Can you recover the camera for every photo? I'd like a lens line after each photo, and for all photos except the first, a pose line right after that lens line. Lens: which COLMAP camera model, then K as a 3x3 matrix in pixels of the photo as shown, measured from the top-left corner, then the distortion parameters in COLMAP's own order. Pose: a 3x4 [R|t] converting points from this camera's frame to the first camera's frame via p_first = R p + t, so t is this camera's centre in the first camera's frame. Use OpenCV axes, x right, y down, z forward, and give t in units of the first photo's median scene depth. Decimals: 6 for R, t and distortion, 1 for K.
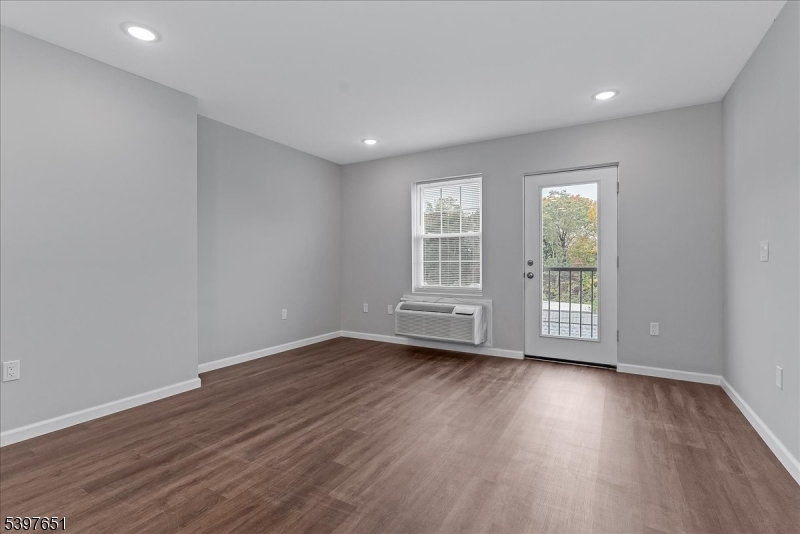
lens RADIAL K [[372.4, 0, 402.3], [0, 372.4, 259.7], [0, 0, 1]] dist [-0.030570, -0.000008]
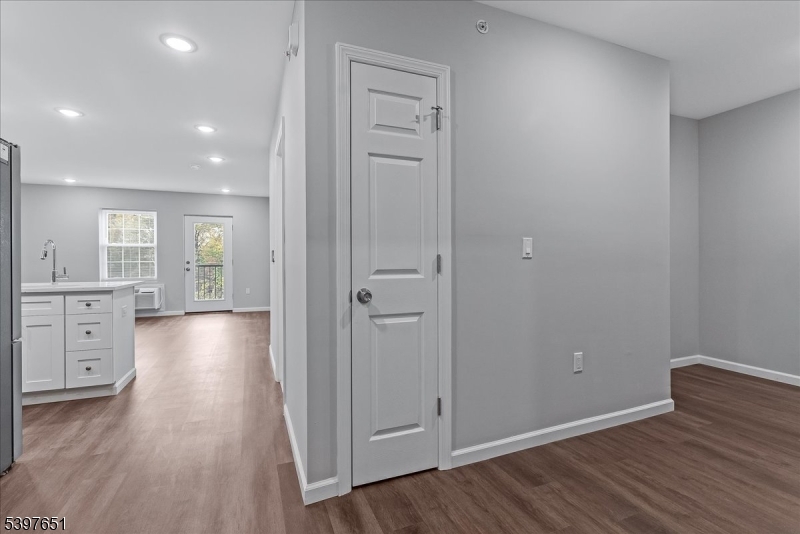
lens RADIAL K [[372.4, 0, 402.3], [0, 372.4, 259.7], [0, 0, 1]] dist [-0.030570, -0.000008]
pose [[0.605182, -0.001302, 0.796086, -0.473904], [0.000522, 0.999999, 0.001239, -0.007541], [-0.796087, -0.000334, 0.605182, -0.972463]]
